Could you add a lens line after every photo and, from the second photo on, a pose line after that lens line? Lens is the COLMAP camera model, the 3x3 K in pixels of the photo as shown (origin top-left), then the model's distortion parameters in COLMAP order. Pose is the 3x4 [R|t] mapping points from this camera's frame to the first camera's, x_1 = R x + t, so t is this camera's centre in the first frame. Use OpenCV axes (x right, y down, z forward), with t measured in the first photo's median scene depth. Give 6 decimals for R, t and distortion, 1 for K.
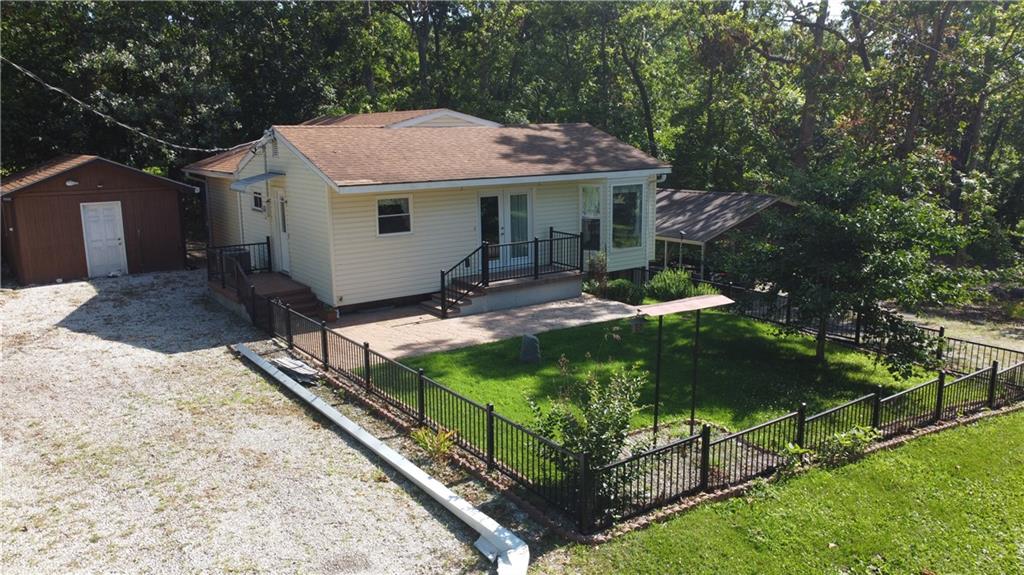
lens RADIAL K [[764.1, 0, 511.9], [0, 764.1, 286.6], [0, 0, 1]] dist [0.006831, 0.001953]
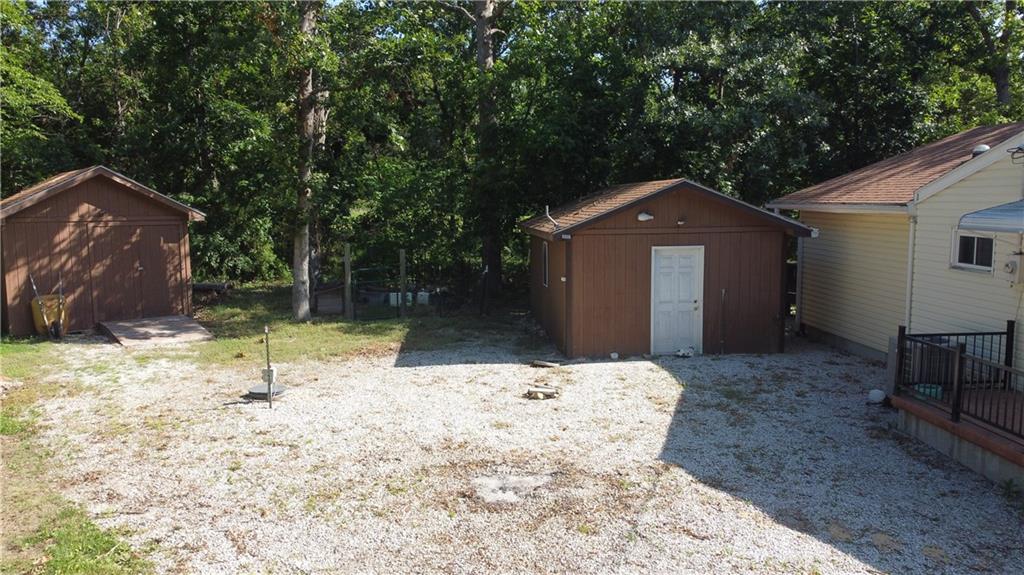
lens RADIAL K [[764.1, 0, 512.8], [0, 764.1, 287.6], [0, 0, 1]] dist [0.006831, 0.001953]
pose [[0.854337, 0.060430, -0.516195, -0.314792], [-0.098175, 0.994100, -0.046108, -0.028327], [0.510363, 0.090069, 0.855229, 0.353924]]
